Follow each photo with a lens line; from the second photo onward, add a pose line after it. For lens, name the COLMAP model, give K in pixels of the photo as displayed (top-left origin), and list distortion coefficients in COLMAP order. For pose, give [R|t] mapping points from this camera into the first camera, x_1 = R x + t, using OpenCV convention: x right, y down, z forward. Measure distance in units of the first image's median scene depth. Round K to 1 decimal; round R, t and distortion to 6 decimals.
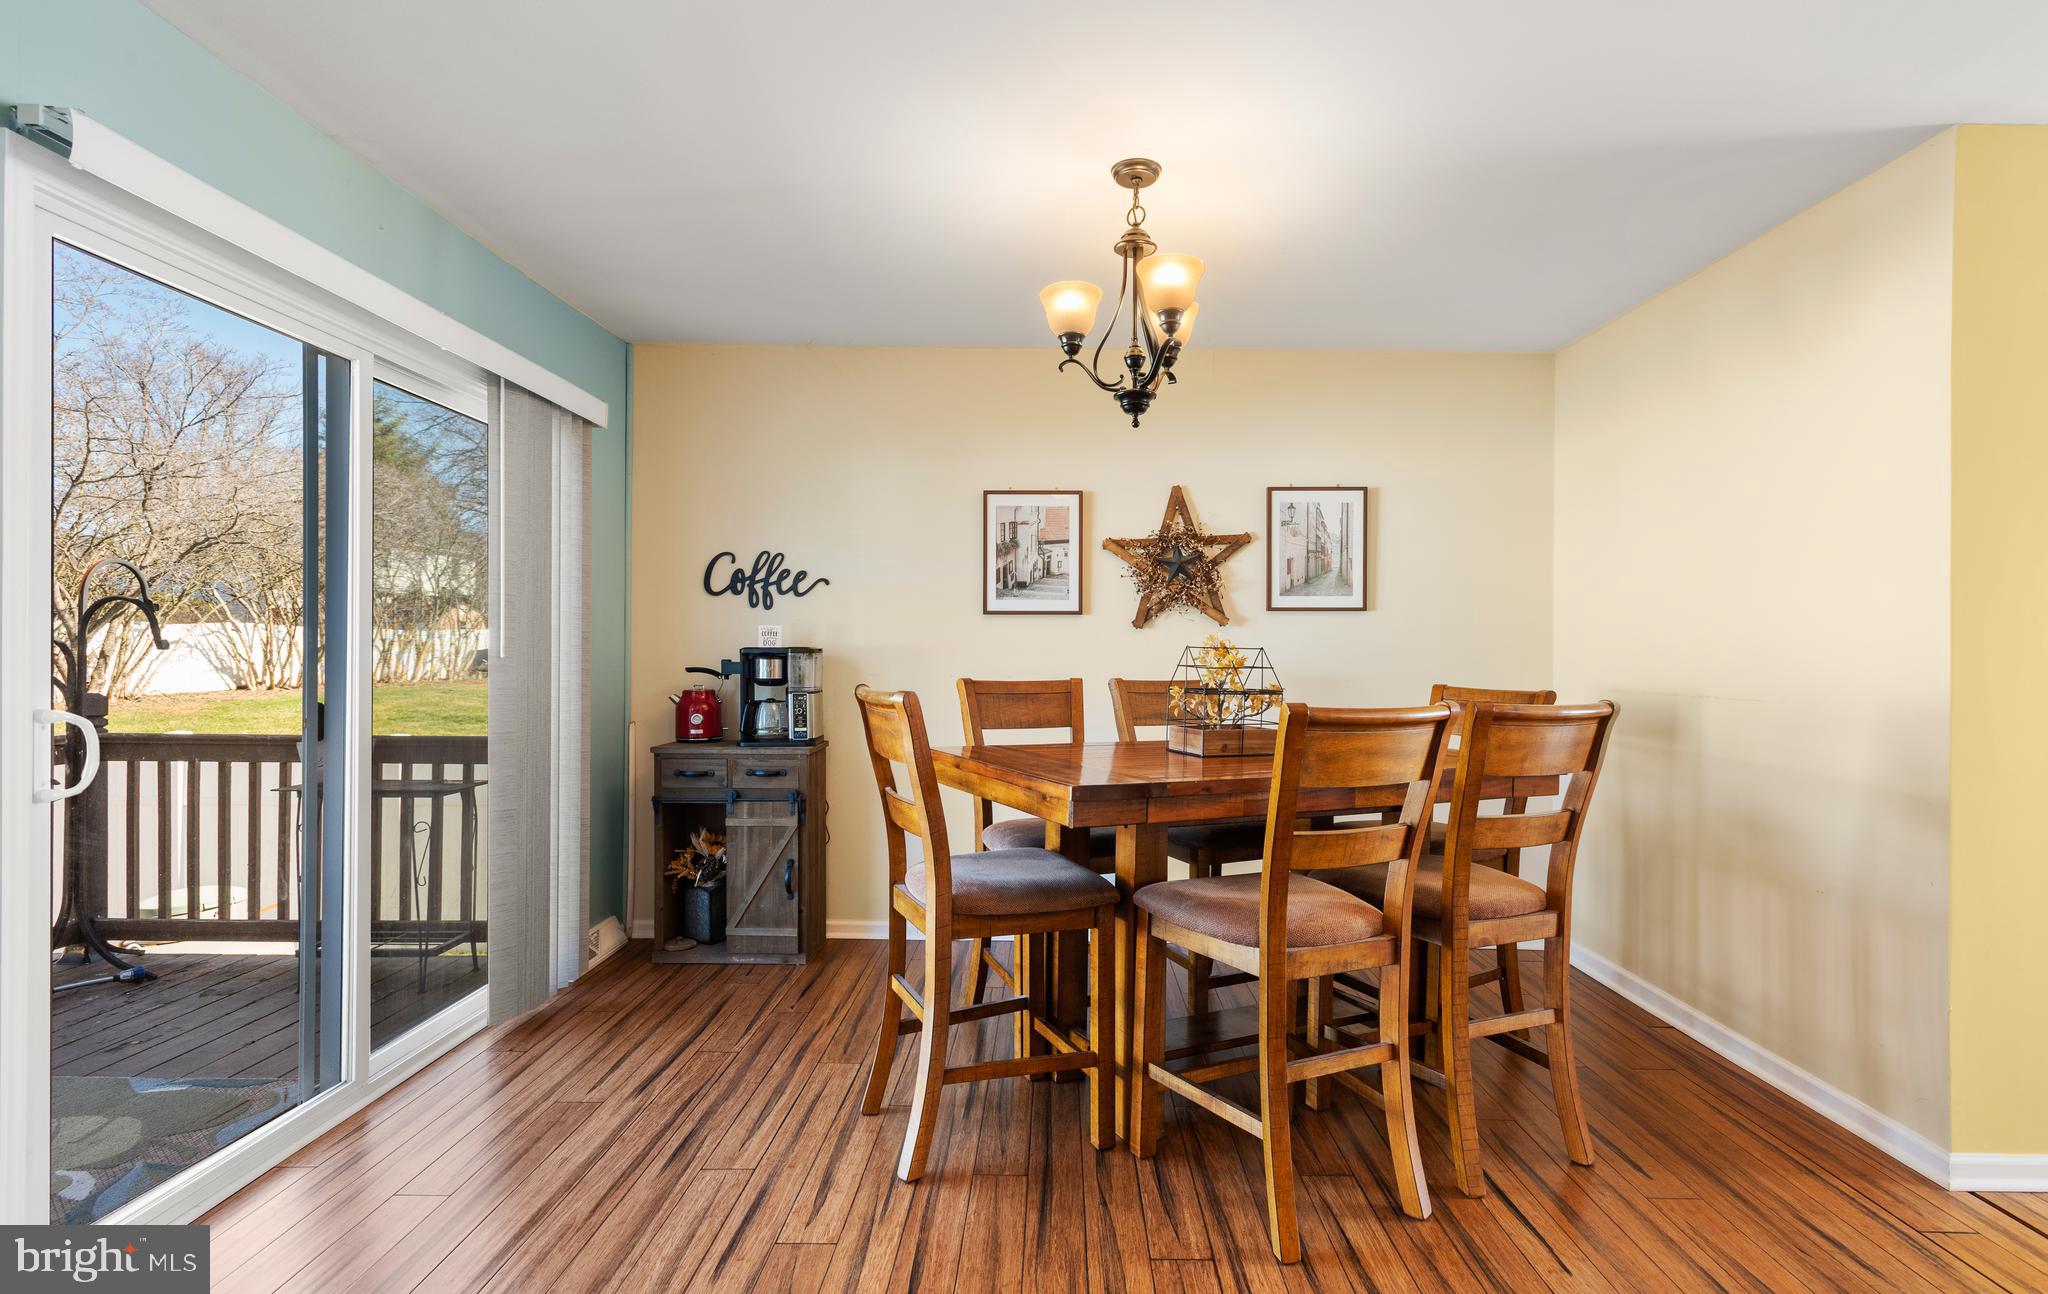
lens RADIAL K [[993.8, 0, 1029.4], [0, 993.8, 658.0], [0, 0, 1]] dist [0.020780, -0.006534]
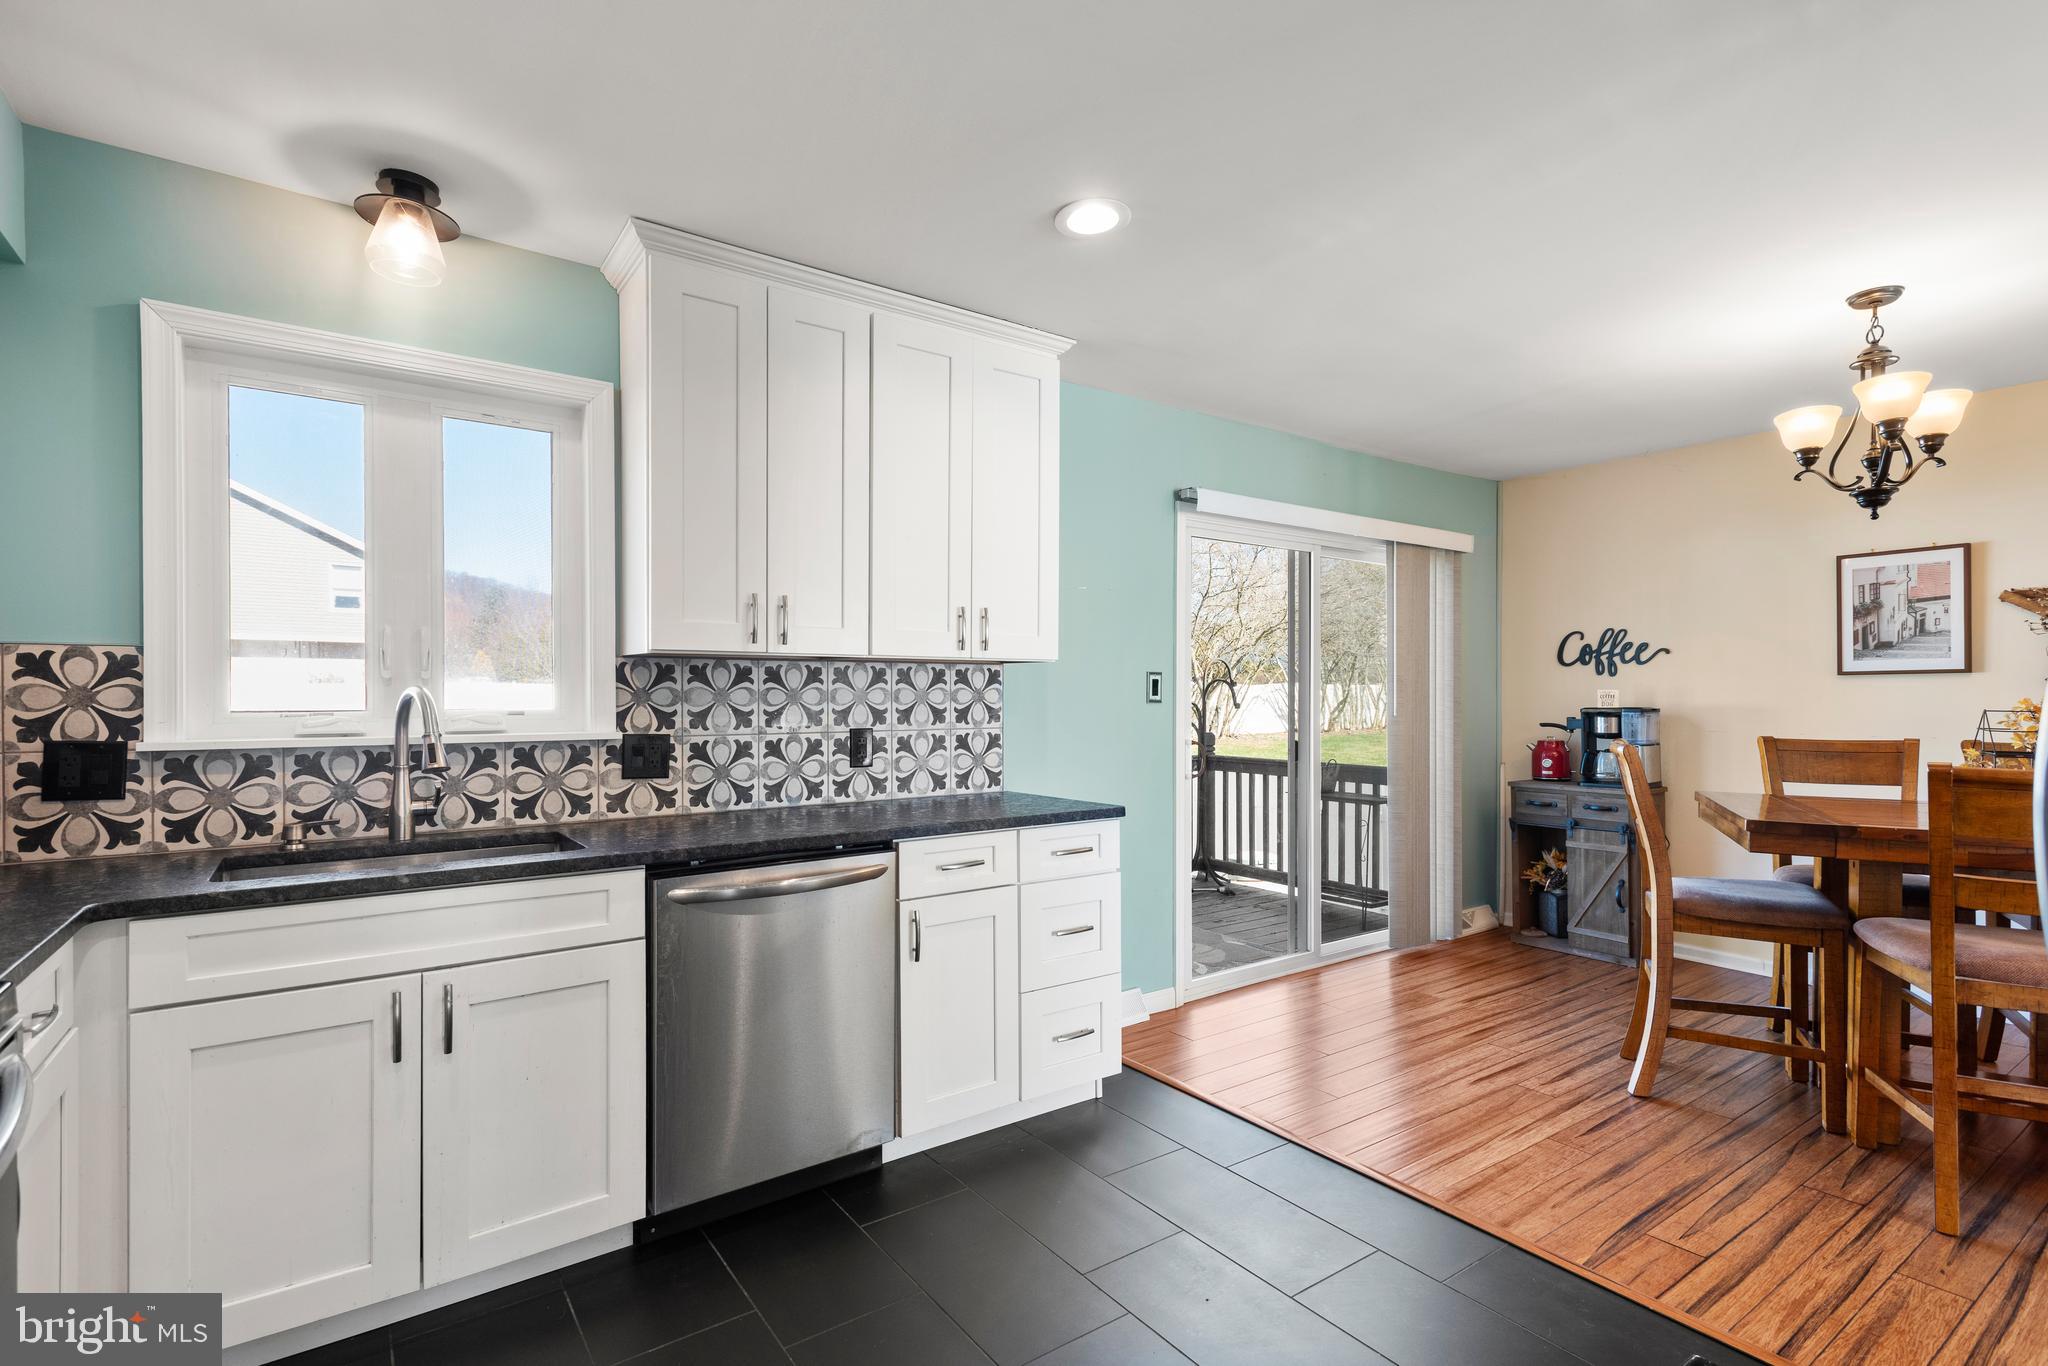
lens RADIAL K [[954.7, 0, 1026.3], [0, 954.7, 697.4], [0, 0, 1]] dist [0.004190, 0.000082]
pose [[0.586832, -0.008866, -0.809660, 0.281675], [-0.000087, 0.999939, -0.011012, -0.010387], [0.809708, 0.006532, 0.586796, -0.286358]]
